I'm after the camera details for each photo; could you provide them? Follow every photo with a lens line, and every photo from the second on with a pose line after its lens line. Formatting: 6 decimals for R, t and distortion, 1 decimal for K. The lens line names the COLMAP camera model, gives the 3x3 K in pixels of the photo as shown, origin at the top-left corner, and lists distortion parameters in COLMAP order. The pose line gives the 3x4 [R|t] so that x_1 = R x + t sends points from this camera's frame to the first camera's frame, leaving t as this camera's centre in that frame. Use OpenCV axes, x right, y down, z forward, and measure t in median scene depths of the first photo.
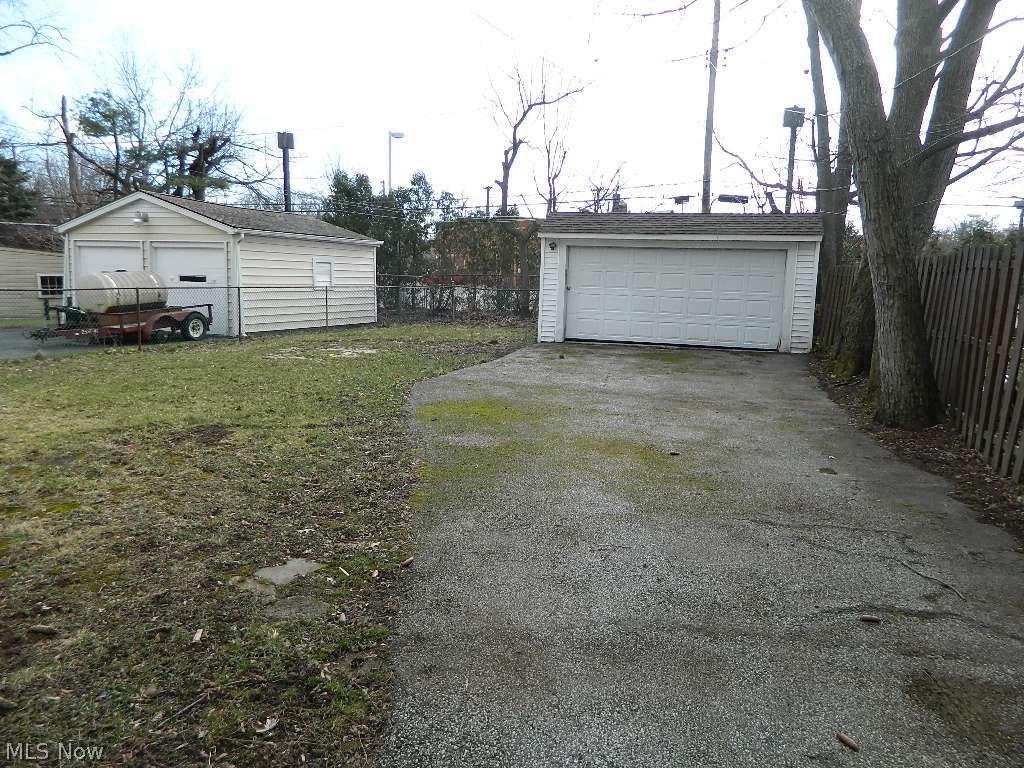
lens RADIAL K [[743.6, 0, 512.0], [0, 743.6, 384.0], [0, 0, 1]] dist [0.005175, 0.000517]
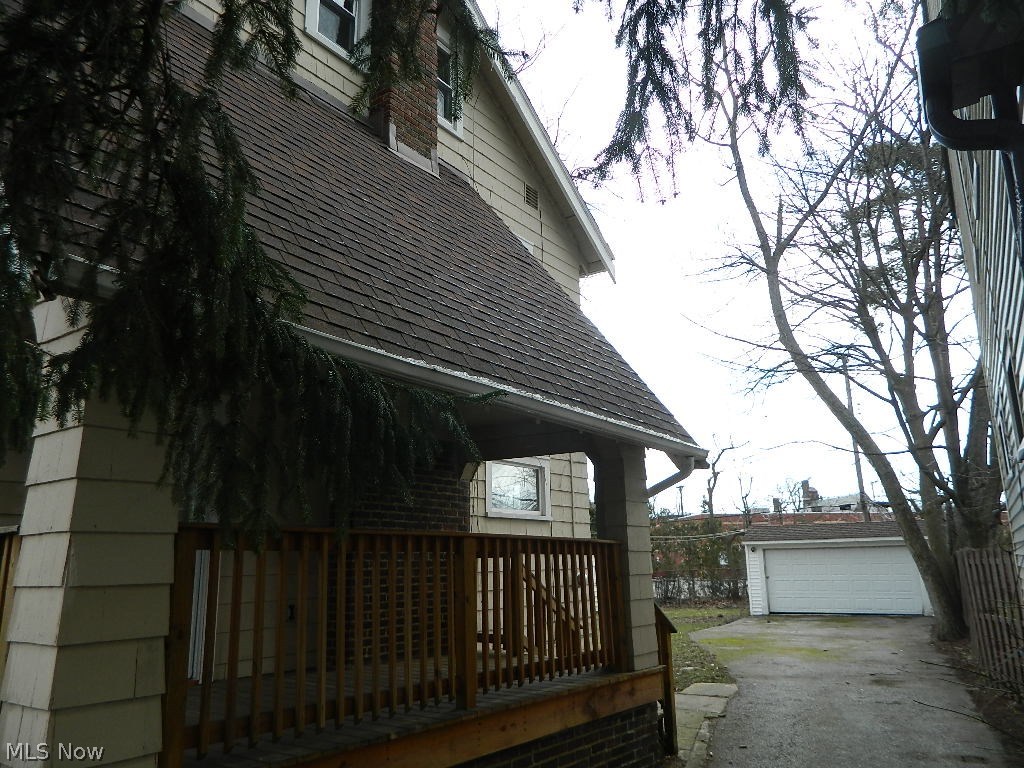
lens RADIAL K [[743.6, 0, 512.0], [0, 743.6, 384.0], [0, 0, 1]] dist [0.005175, 0.000517]
pose [[0.968652, -0.101029, -0.226949, -0.042799], [0.007173, 0.924562, -0.380963, 0.077691], [0.248317, 0.367393, 0.896304, -0.607979]]
